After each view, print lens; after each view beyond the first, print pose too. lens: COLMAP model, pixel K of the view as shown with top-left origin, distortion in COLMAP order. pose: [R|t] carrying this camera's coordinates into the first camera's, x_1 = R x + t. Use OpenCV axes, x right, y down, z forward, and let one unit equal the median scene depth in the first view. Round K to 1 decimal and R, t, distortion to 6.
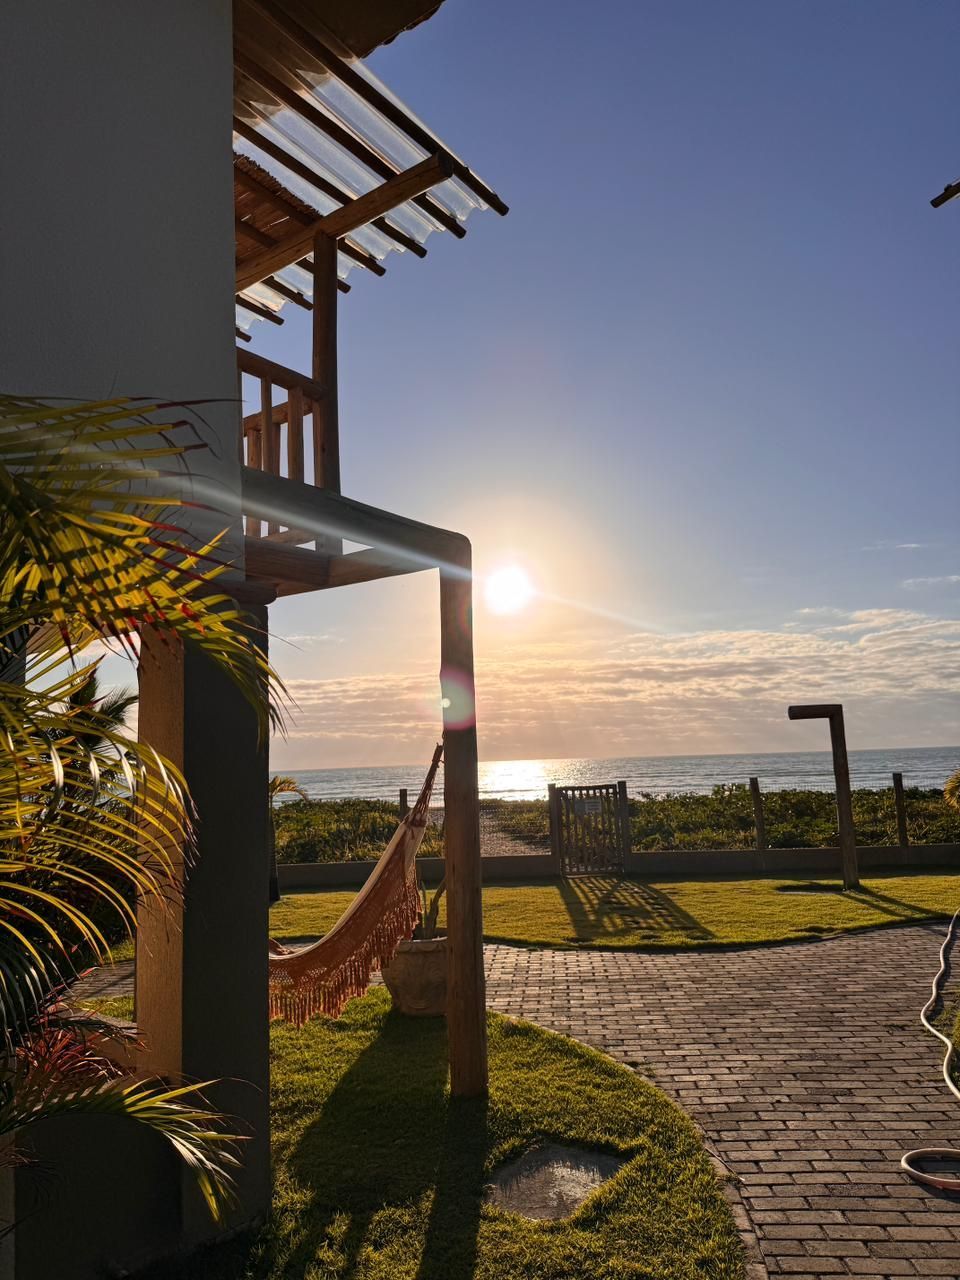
lens RADIAL K [[902.4, 0, 469.6], [0, 902.4, 628.9], [0, 0, 1]] dist [0.033907, -0.041877]
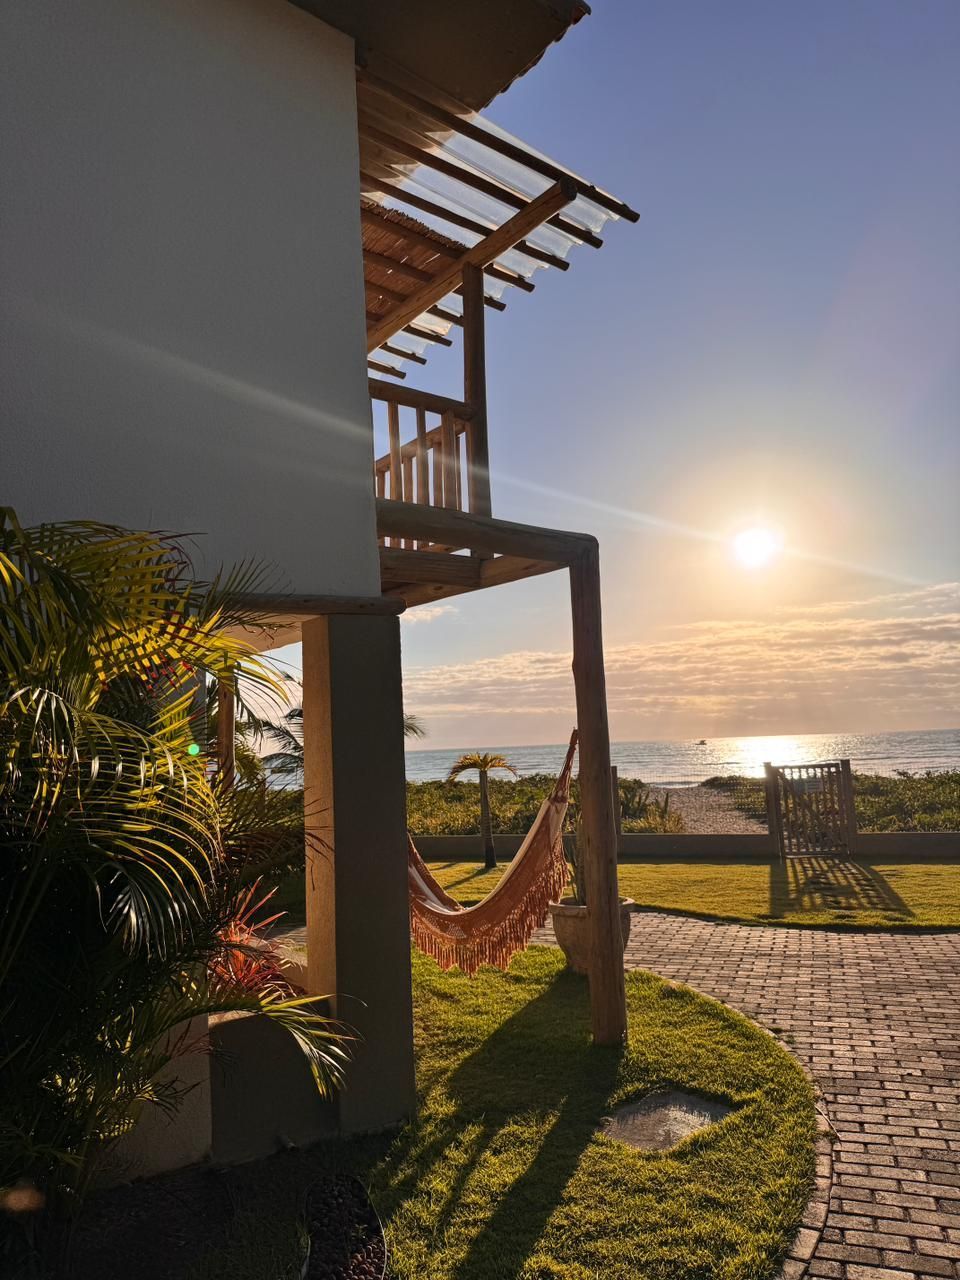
lens RADIAL K [[902.4, 0, 469.6], [0, 902.4, 628.9], [0, 0, 1]] dist [0.033907, -0.041877]
pose [[0.963787, -0.038070, -0.263942, 0.132559], [0.045315, 0.998743, 0.021416, -0.022029], [0.262795, -0.032601, 0.964301, -0.087984]]
